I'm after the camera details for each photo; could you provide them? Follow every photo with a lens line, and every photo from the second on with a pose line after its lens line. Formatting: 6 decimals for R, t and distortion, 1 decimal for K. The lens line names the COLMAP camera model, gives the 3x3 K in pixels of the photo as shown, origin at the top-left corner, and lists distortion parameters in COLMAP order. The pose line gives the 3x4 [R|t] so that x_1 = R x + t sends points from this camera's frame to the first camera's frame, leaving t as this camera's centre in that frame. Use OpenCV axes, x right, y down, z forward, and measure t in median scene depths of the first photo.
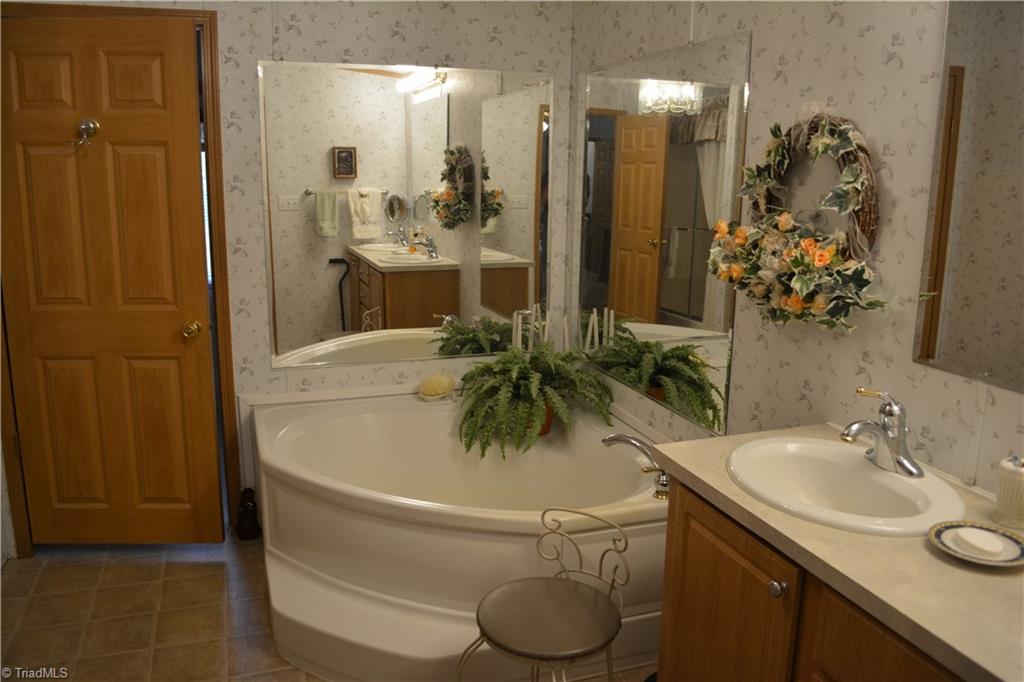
lens RADIAL K [[811.2, 0, 505.8], [0, 811.2, 339.6], [0, 0, 1]] dist [-0.085036, 0.016459]
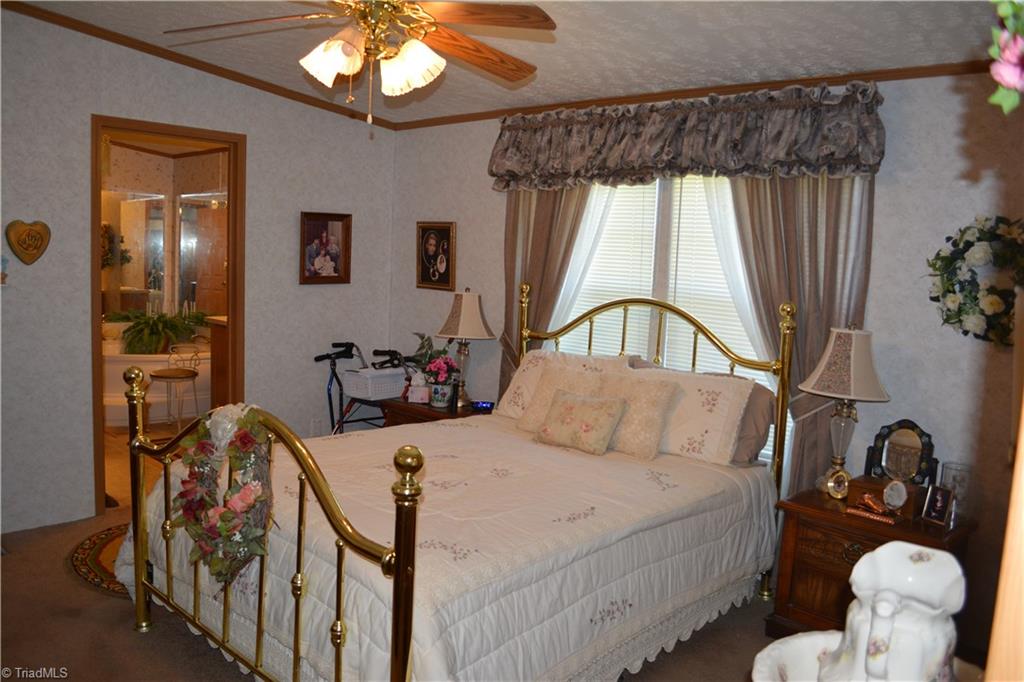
lens RADIAL K [[811.2, 0, 505.8], [0, 811.2, 339.6], [0, 0, 1]] dist [-0.085036, 0.016459]
pose [[0.885398, -0.021783, 0.464323, -0.133267], [0.063232, 0.995260, -0.073883, 0.281885], [-0.460513, 0.094776, 0.882579, -1.310071]]
